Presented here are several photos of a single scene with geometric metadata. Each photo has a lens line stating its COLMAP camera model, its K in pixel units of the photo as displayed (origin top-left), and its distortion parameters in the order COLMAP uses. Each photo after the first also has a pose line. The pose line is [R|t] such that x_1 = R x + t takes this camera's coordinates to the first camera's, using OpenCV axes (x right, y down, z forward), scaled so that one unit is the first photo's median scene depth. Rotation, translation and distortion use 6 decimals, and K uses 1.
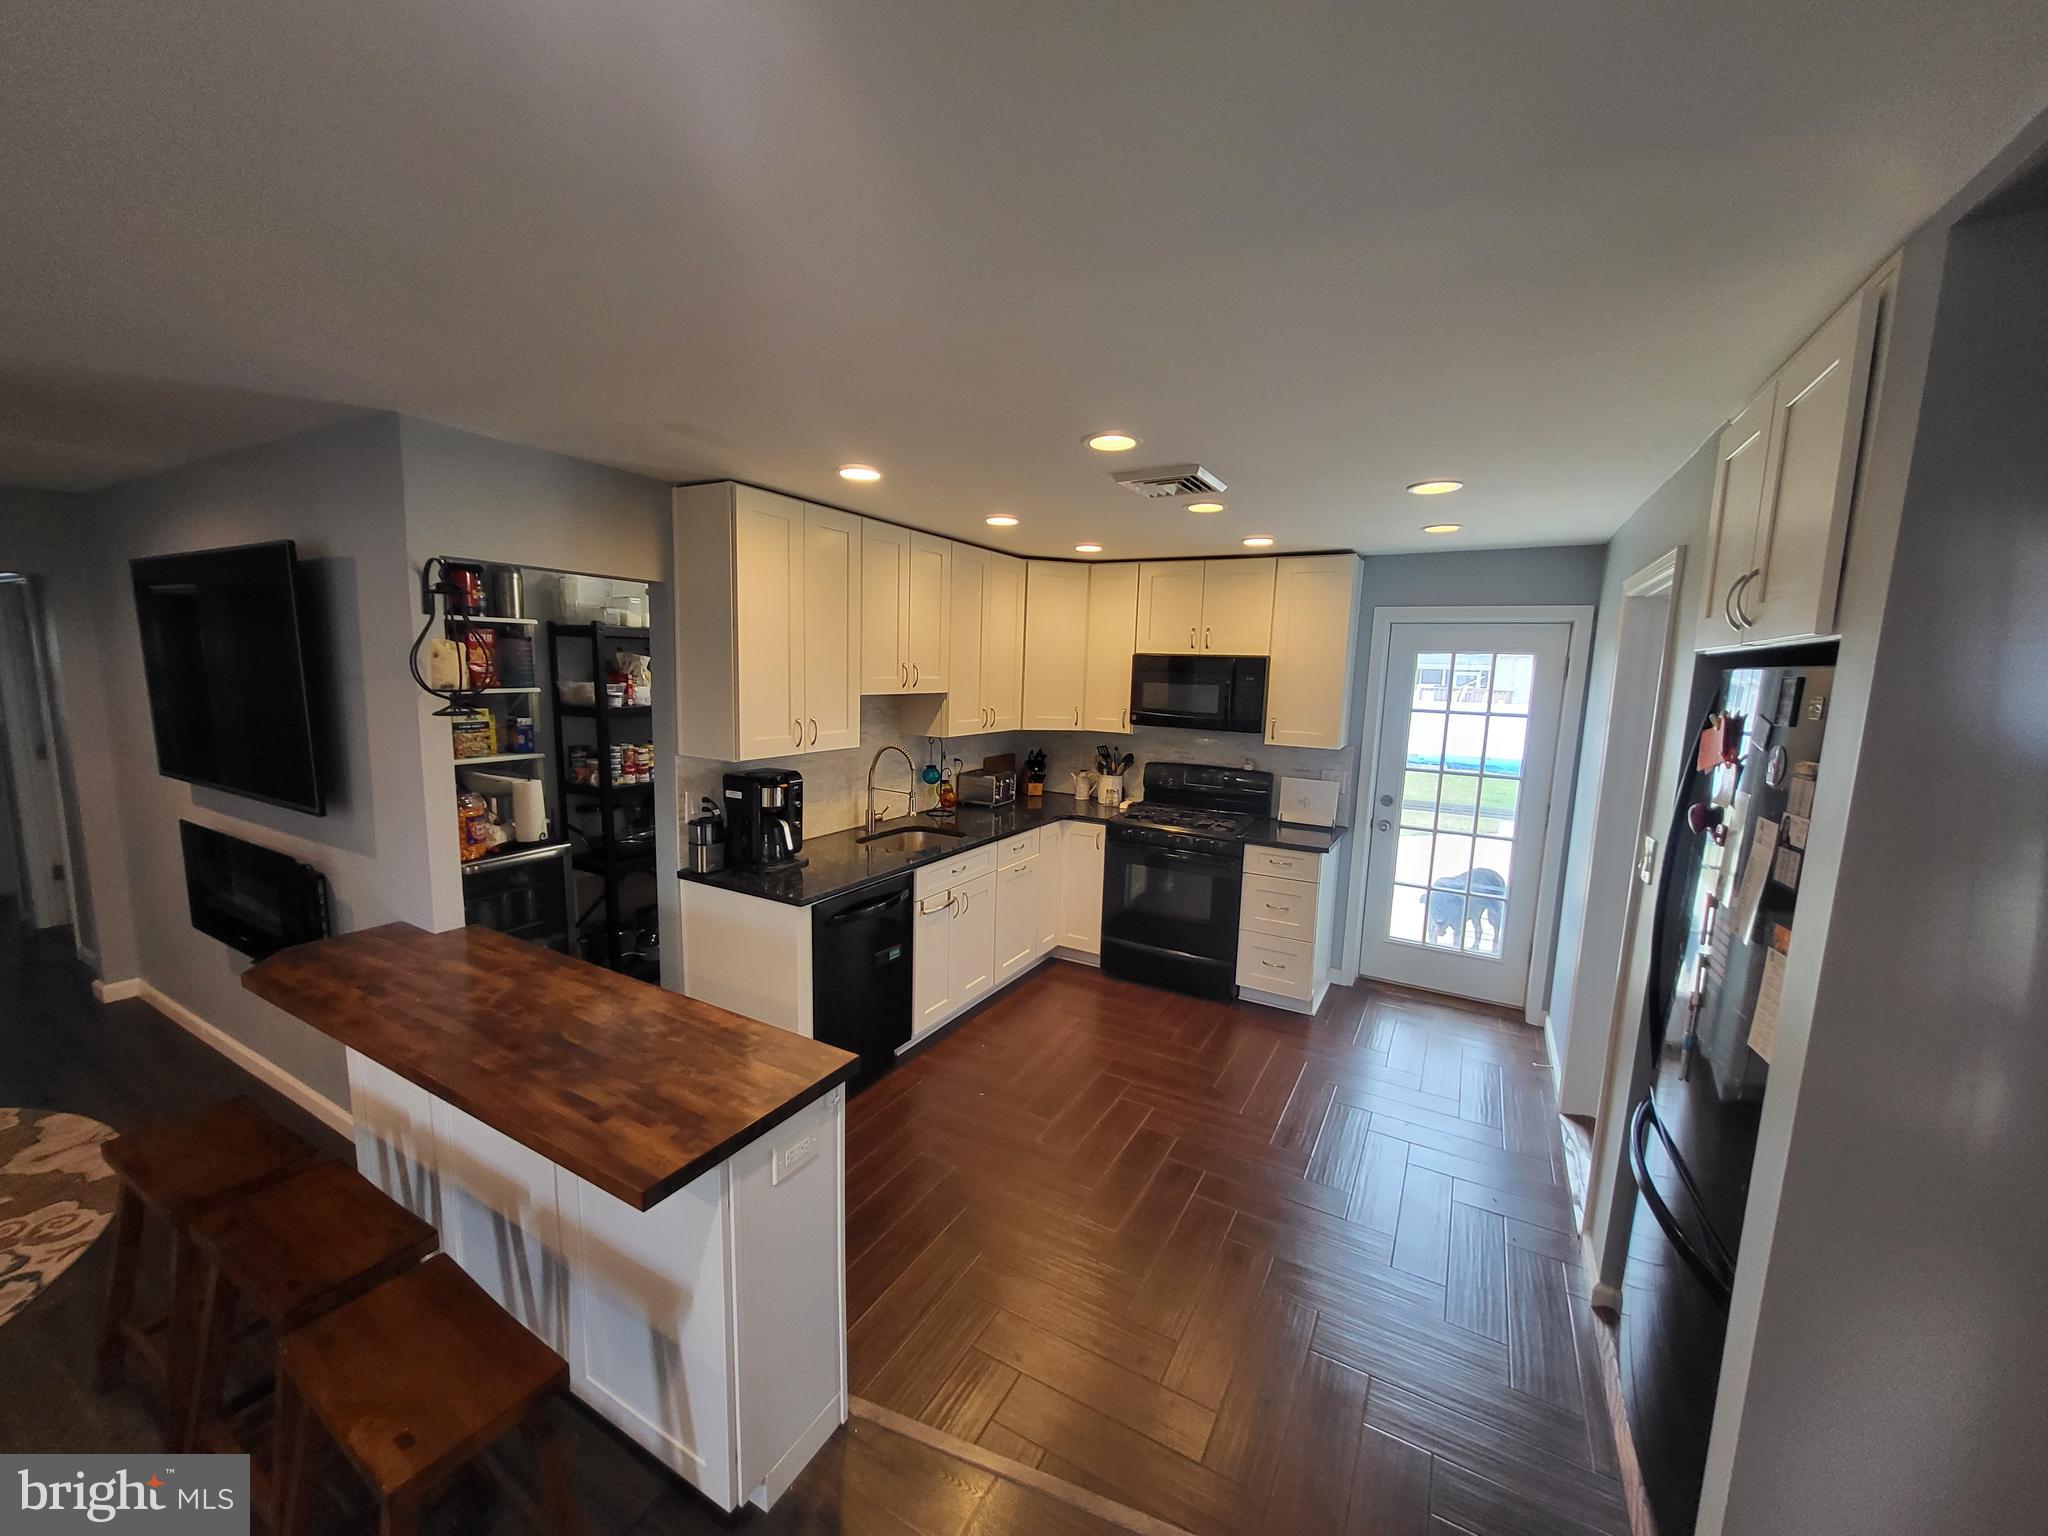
lens RADIAL K [[808.4, 0, 999.1], [0, 808.4, 778.9], [0, 0, 1]] dist [0.001371, 0.001208]
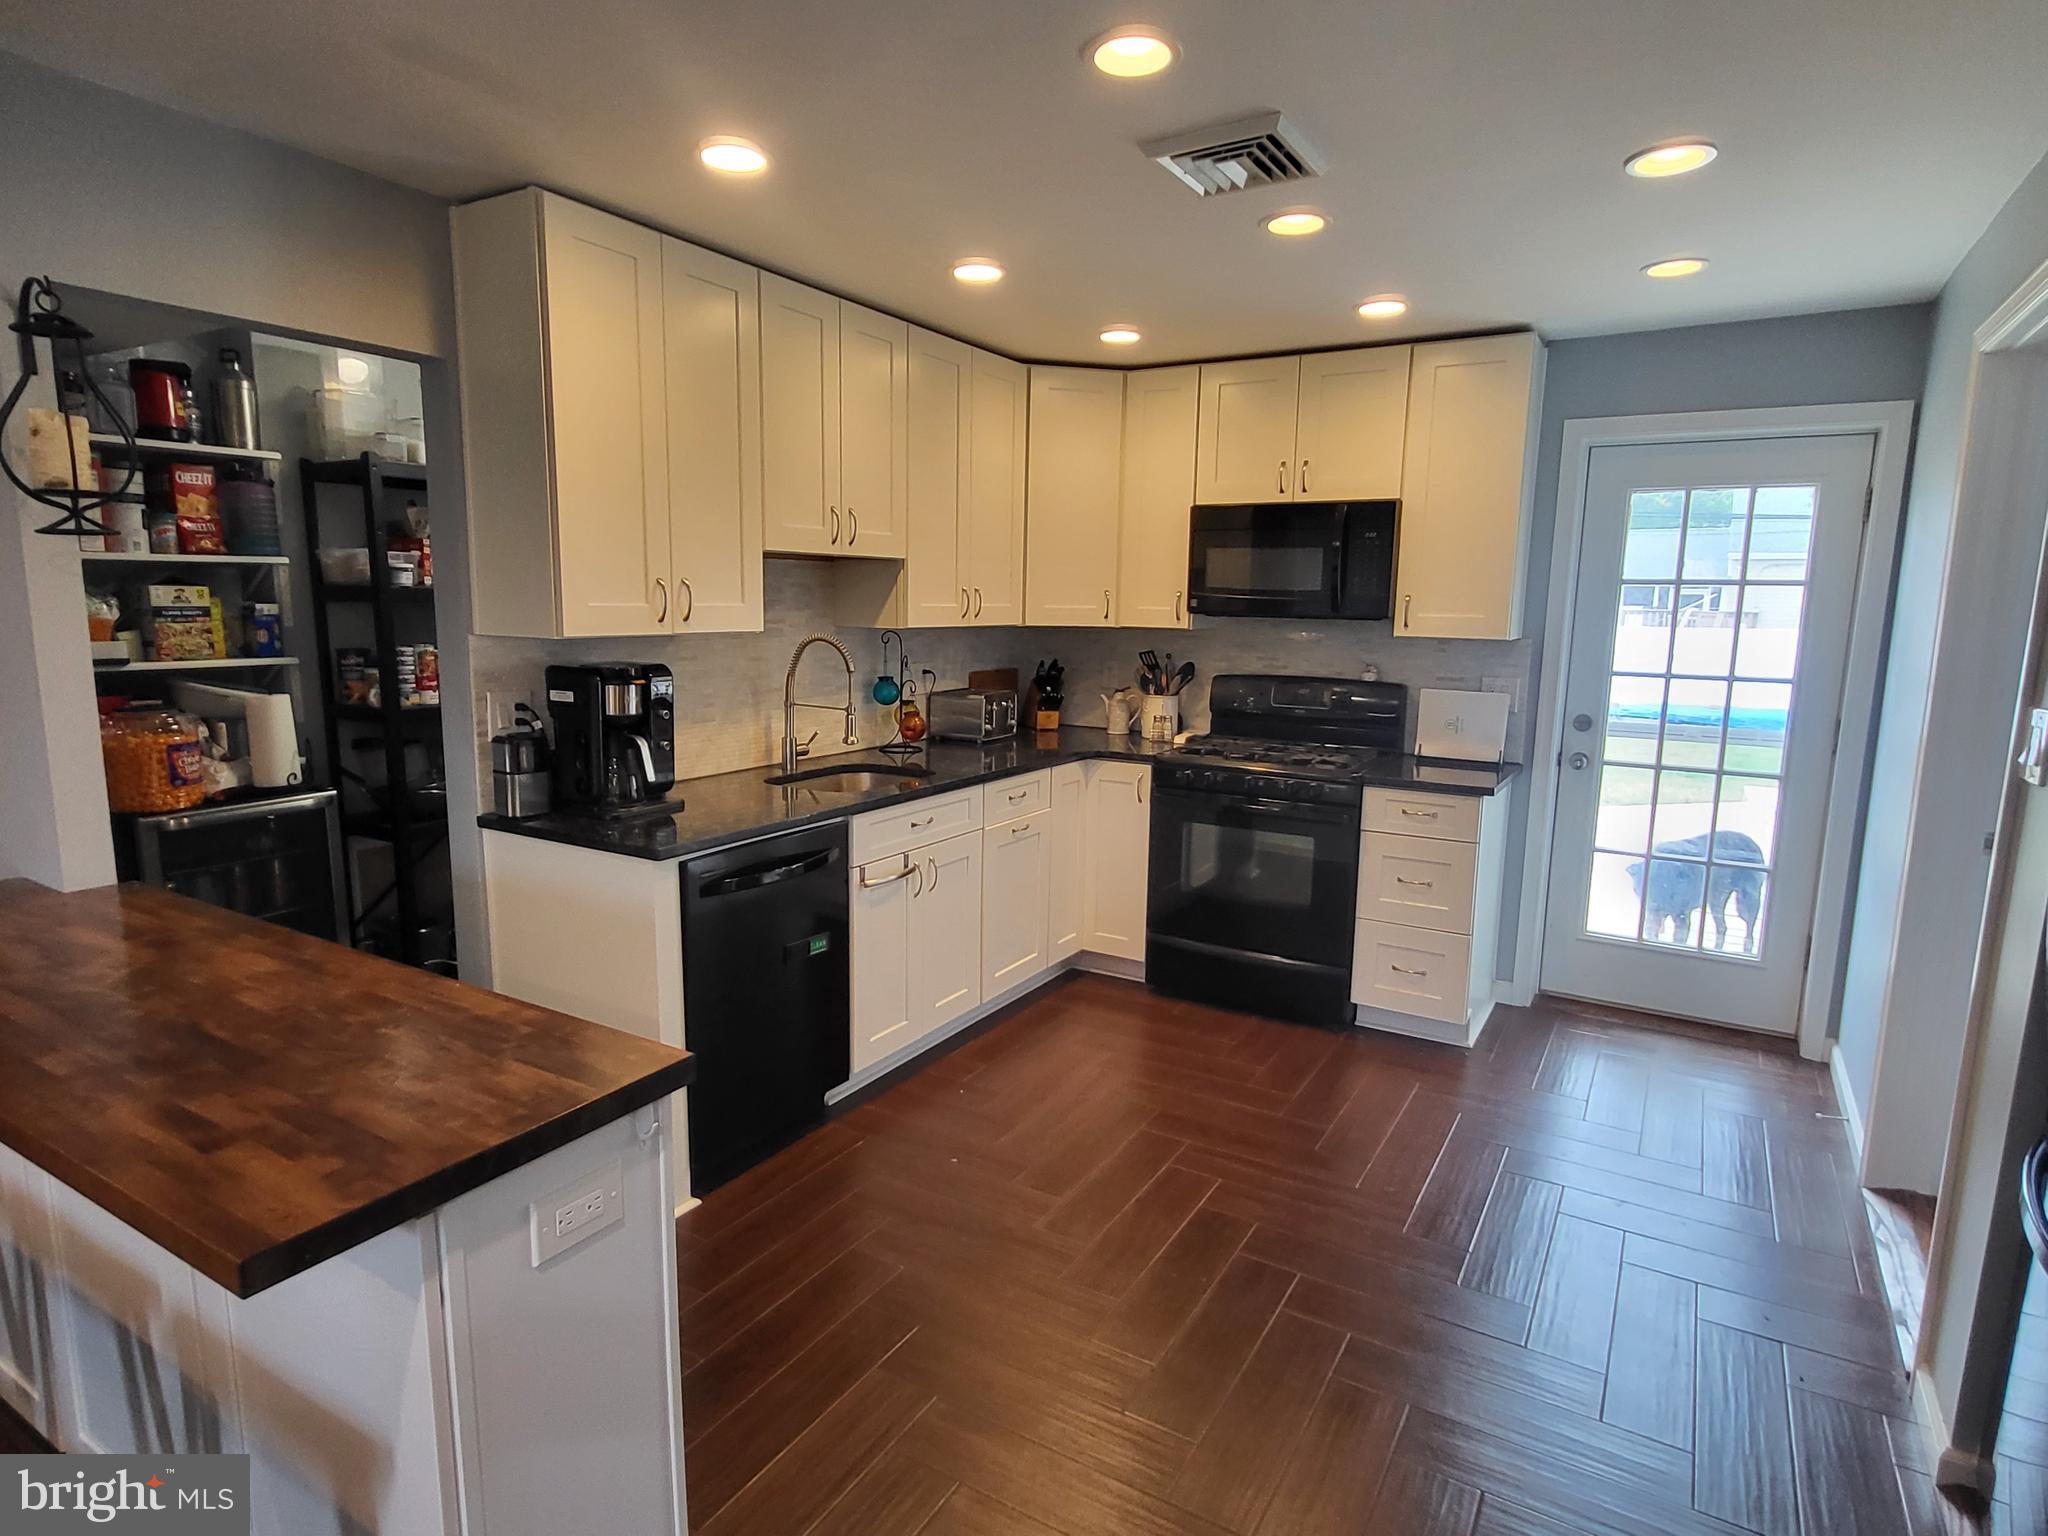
lens RADIAL K [[1135.1, 0, 995.5], [0, 1135.1, 776.8], [0, 0, 1]] dist [0.003361, 0.000127]
pose [[0.999692, -0.009768, -0.022831, 0.030871], [0.010159, 0.999802, 0.017084, 0.059674], [0.022660, -0.017311, 0.999593, 0.085051]]
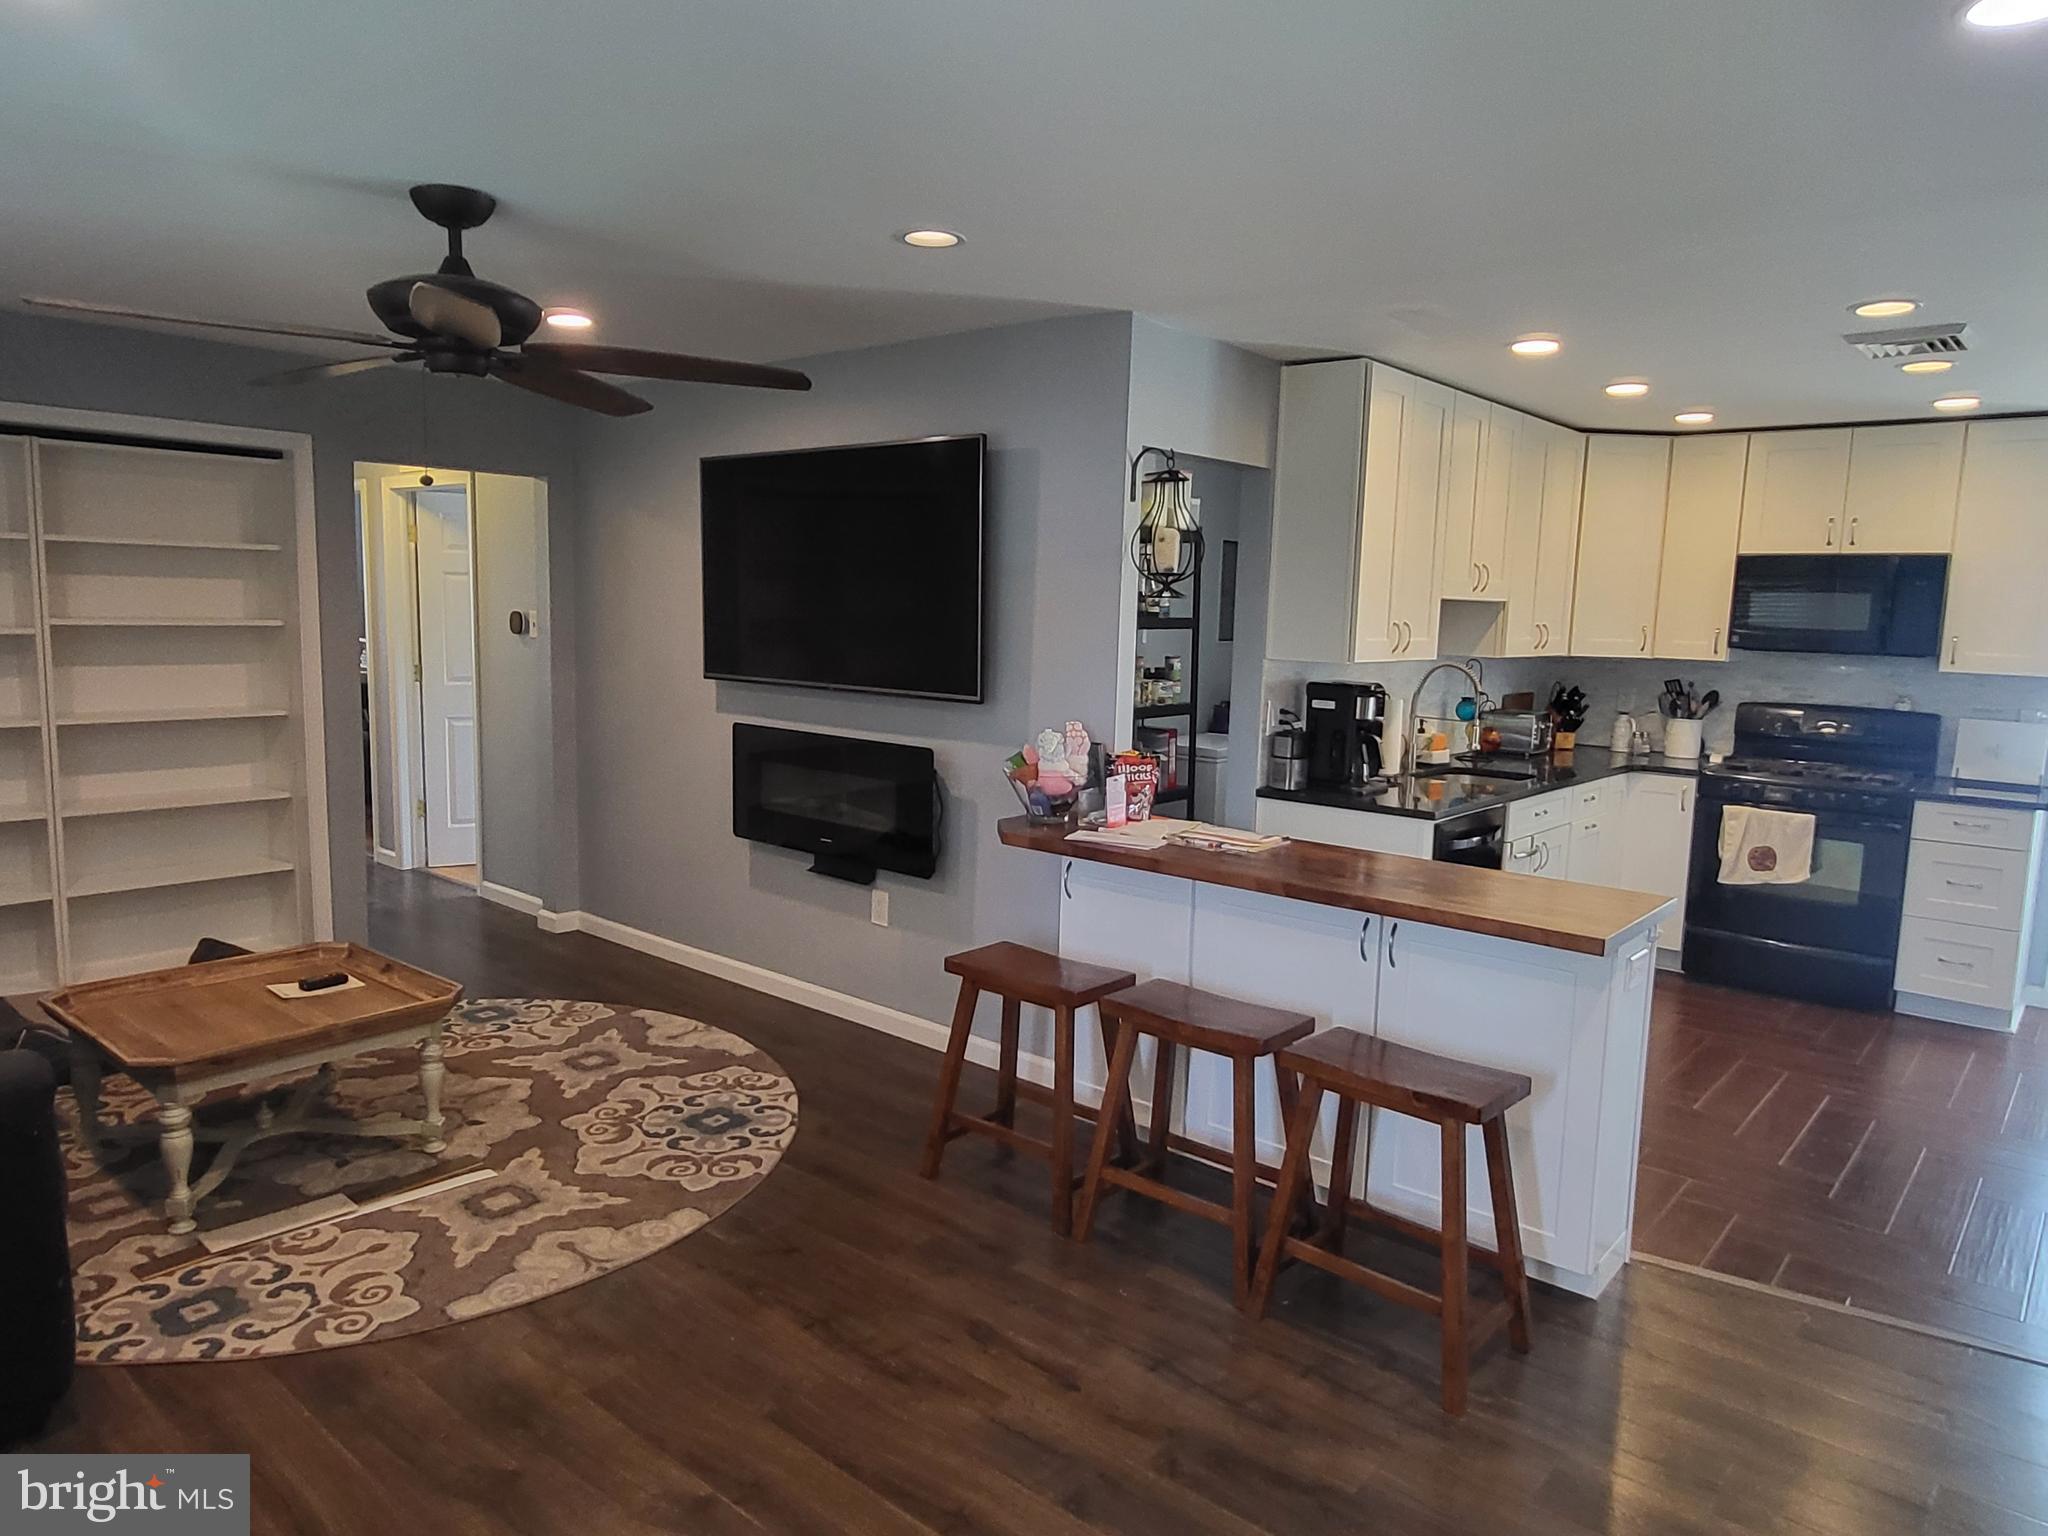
lens RADIAL K [[1326.0, 0, 992.1], [0, 1326.0, 772.8], [0, 0, 1]] dist [0.000484, 0.004277]
pose [[0.981519, 0.022562, -0.190031, -0.337812], [-0.025847, 0.999556, -0.014827, 0.104744], [0.189612, 0.019465, 0.981666, -0.420818]]
